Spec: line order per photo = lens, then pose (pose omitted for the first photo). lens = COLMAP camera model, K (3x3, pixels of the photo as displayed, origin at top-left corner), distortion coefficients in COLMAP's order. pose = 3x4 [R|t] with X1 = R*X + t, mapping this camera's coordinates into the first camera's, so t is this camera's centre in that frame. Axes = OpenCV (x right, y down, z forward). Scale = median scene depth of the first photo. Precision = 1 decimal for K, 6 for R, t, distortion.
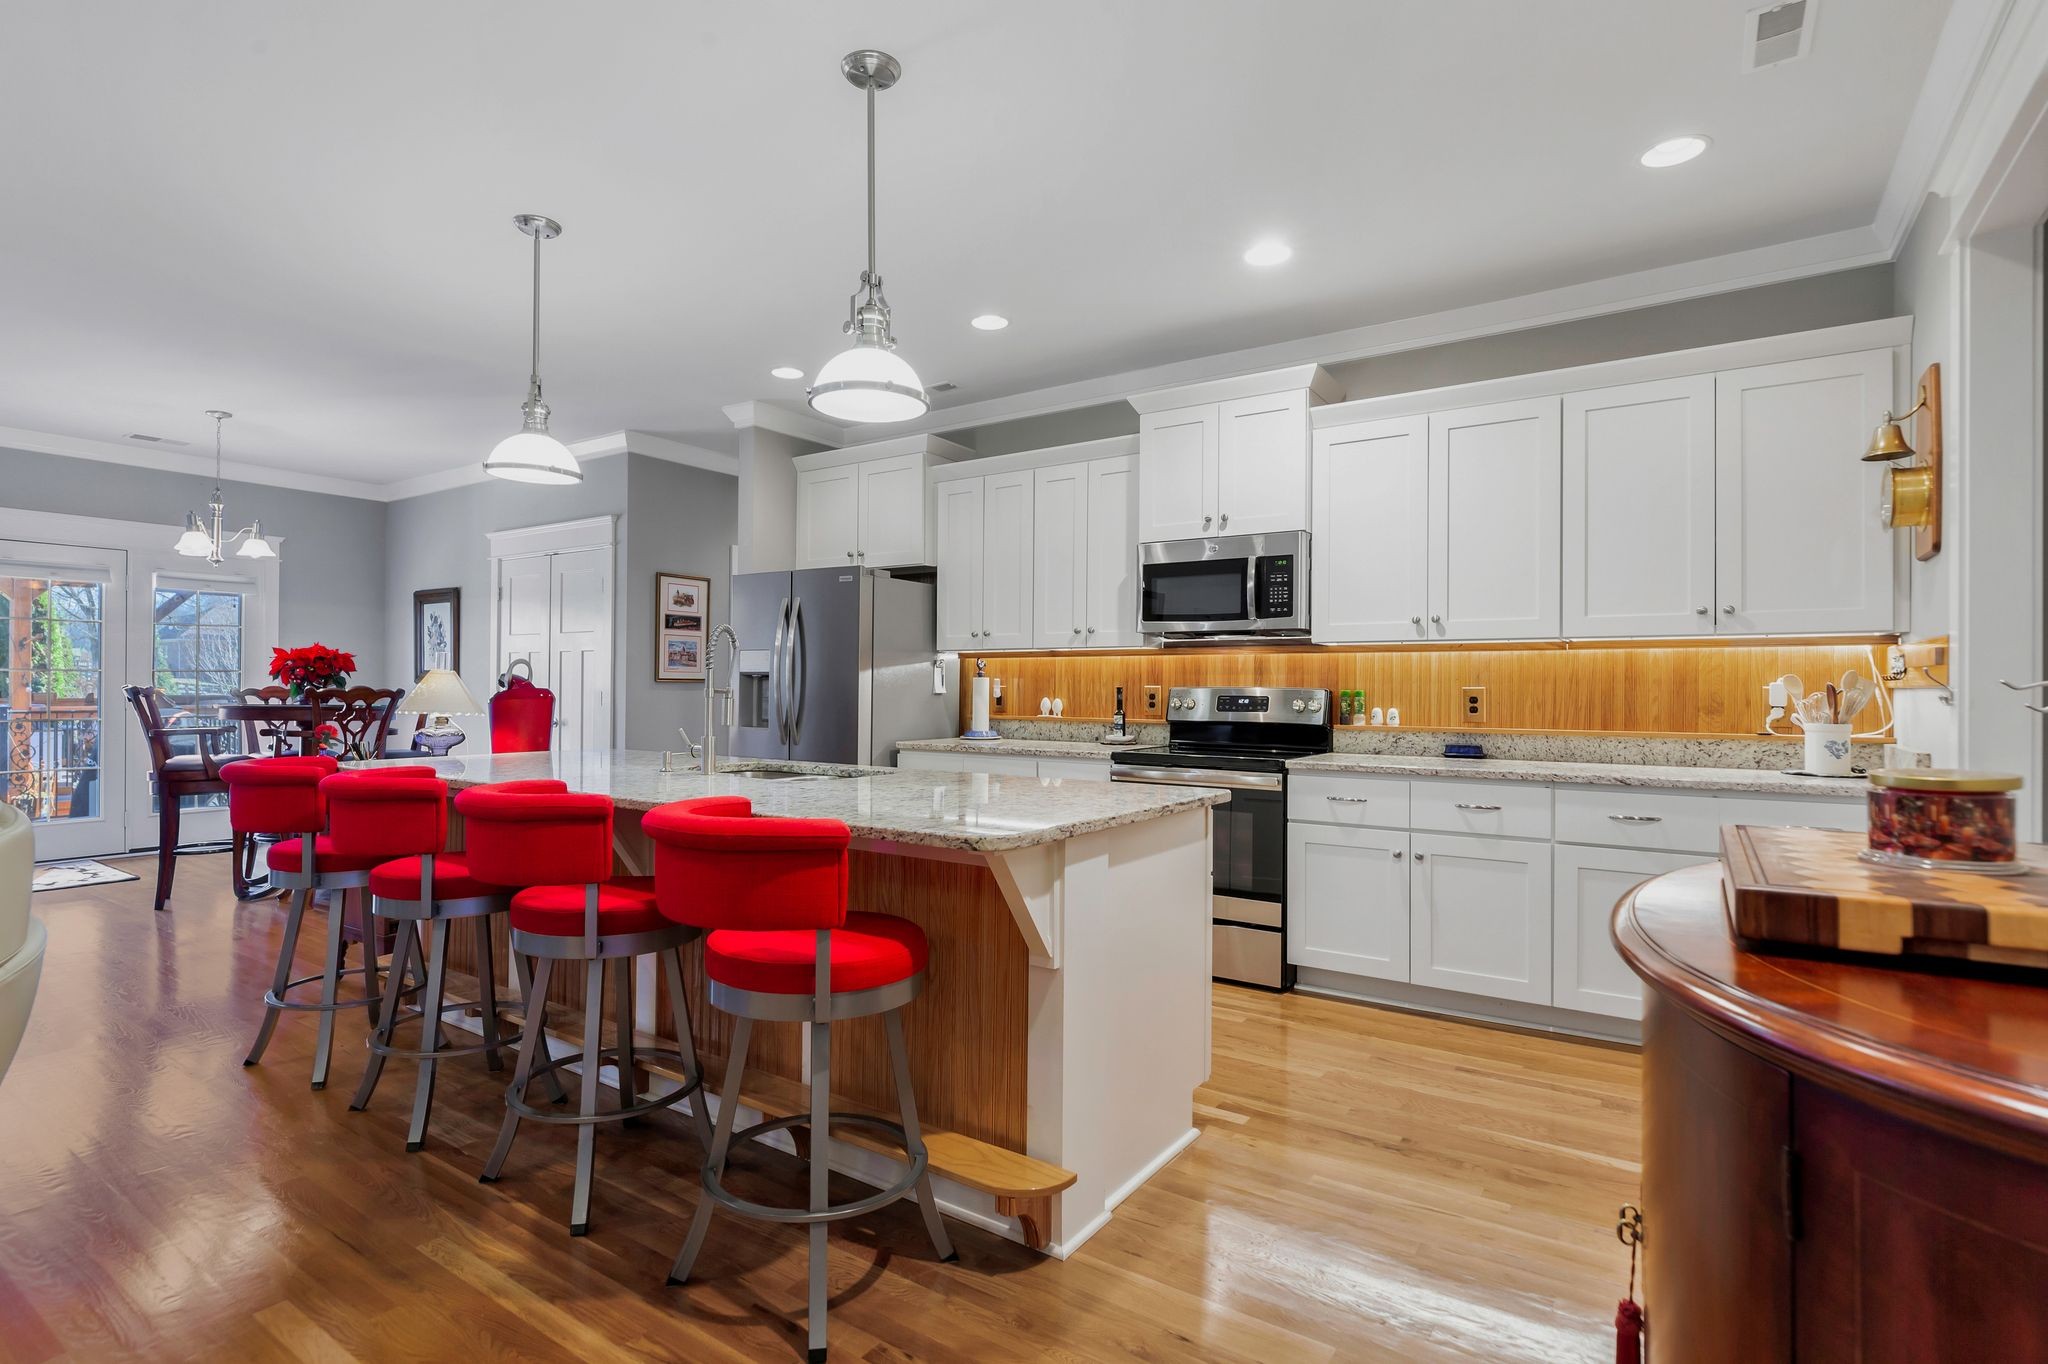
lens RADIAL K [[992.7, 0, 996.2], [0, 992.7, 690.7], [0, 0, 1]] dist [-0.002952, 0.000140]
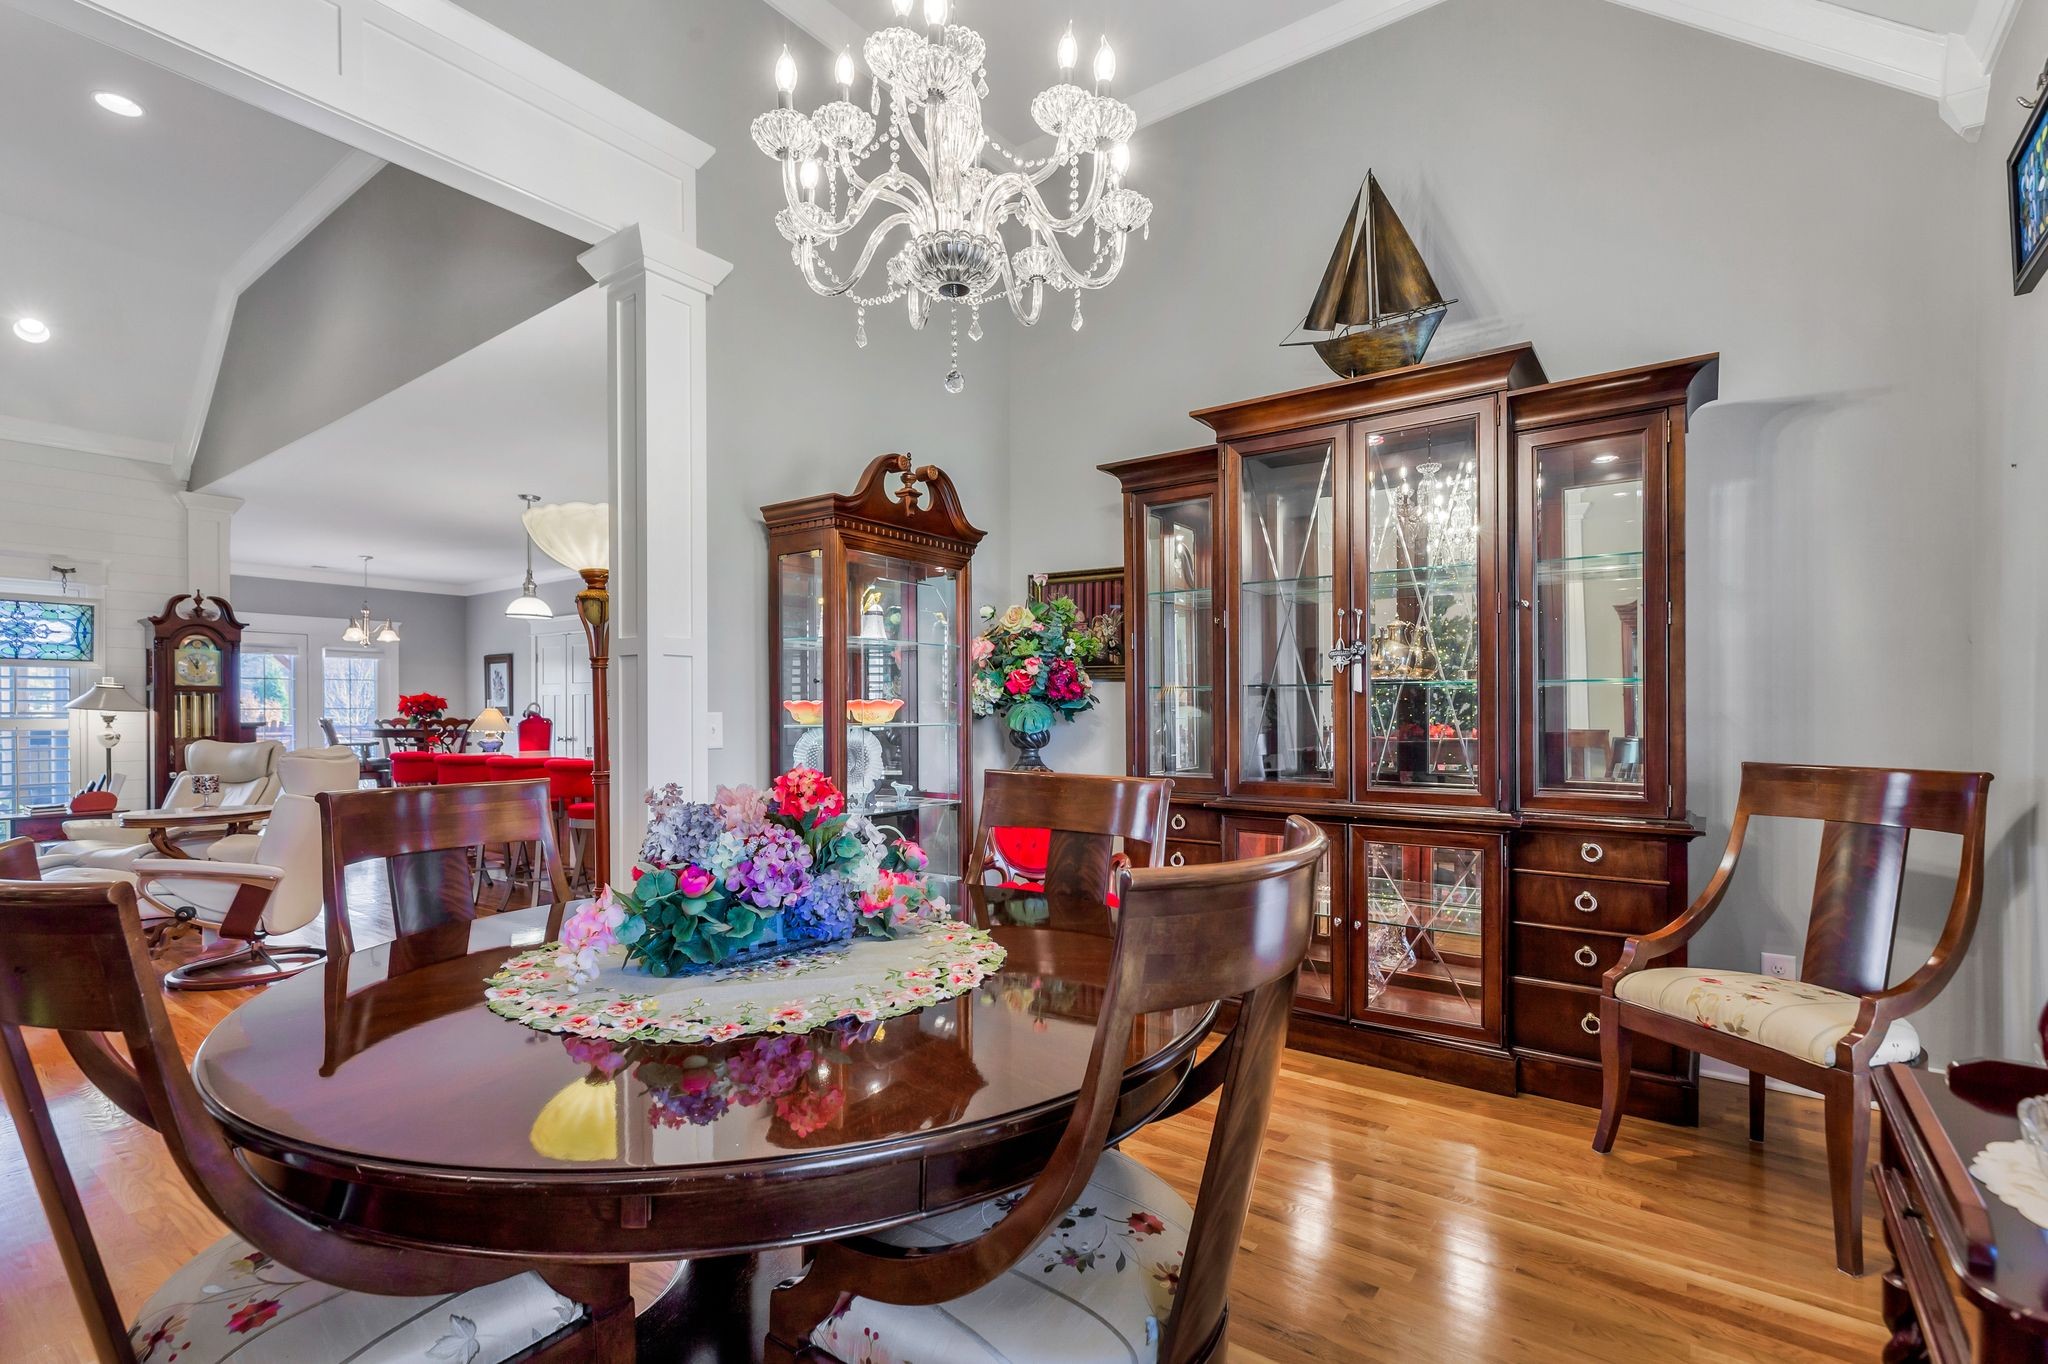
lens RADIAL K [[930.5, 0, 991.5], [0, 930.5, 717.6], [0, 0, 1]] dist [0.004168, -0.000744]
pose [[0.998922, -0.009633, -0.045414, 0.467940], [0.009713, 0.999952, 0.001559, 0.003177], [0.045397, -0.001998, 0.998967, -0.723689]]
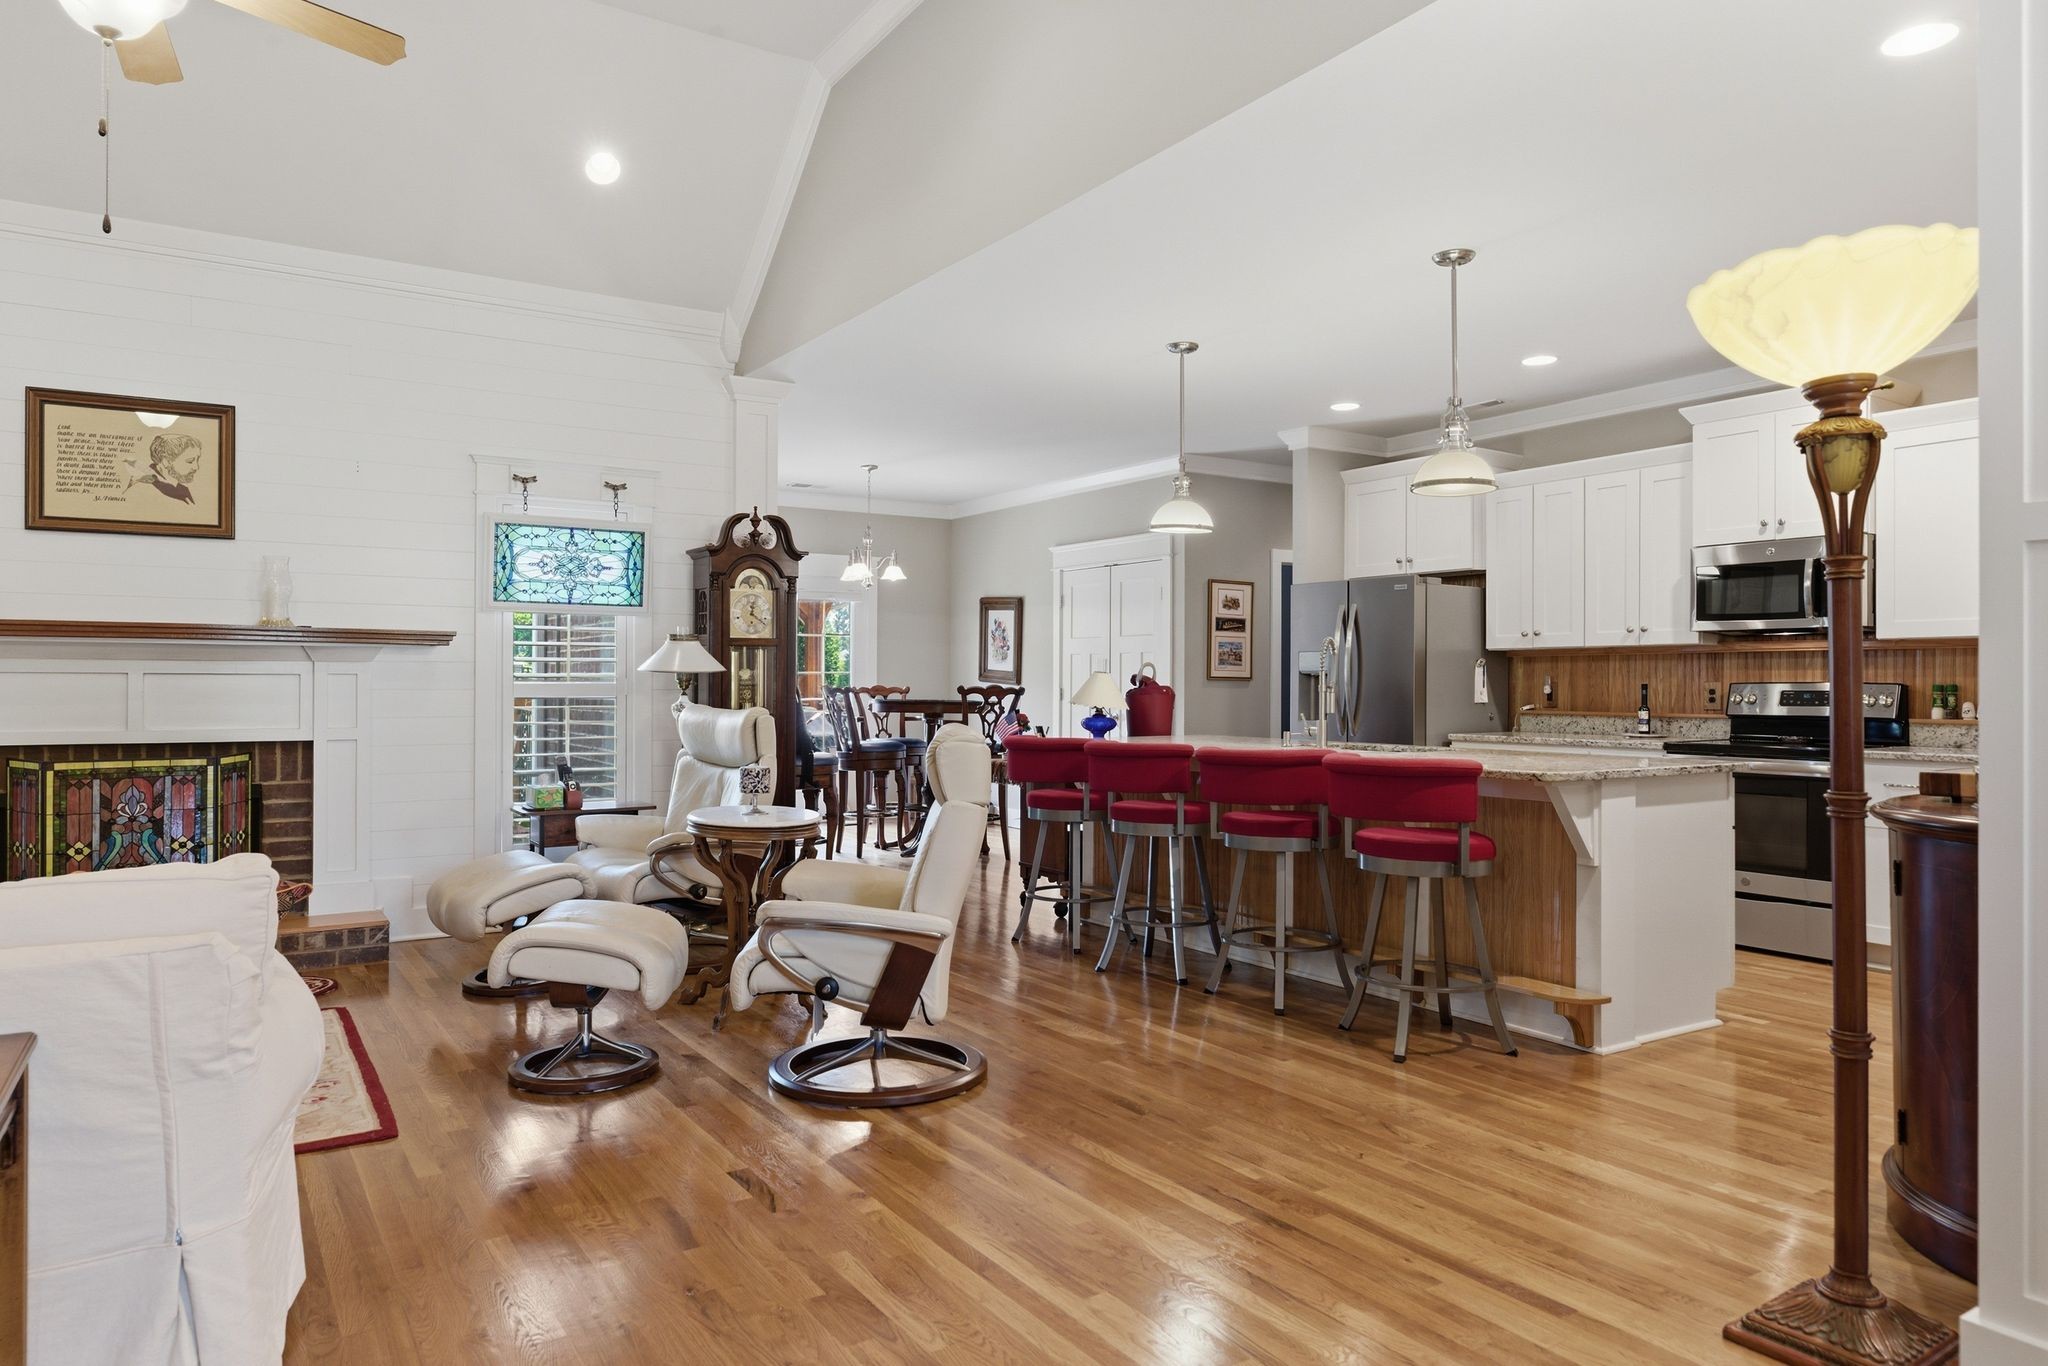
lens RADIAL K [[1289.5, 0, 1013.8], [0, 1289.5, 672.7], [0, 0, 1]] dist [0.003580, -0.001415]
pose [[0.926143, -0.007366, -0.377101, -0.008934], [0.002397, 0.999904, -0.013645, 0.002924], [0.377165, 0.011733, 0.926072, -0.569449]]
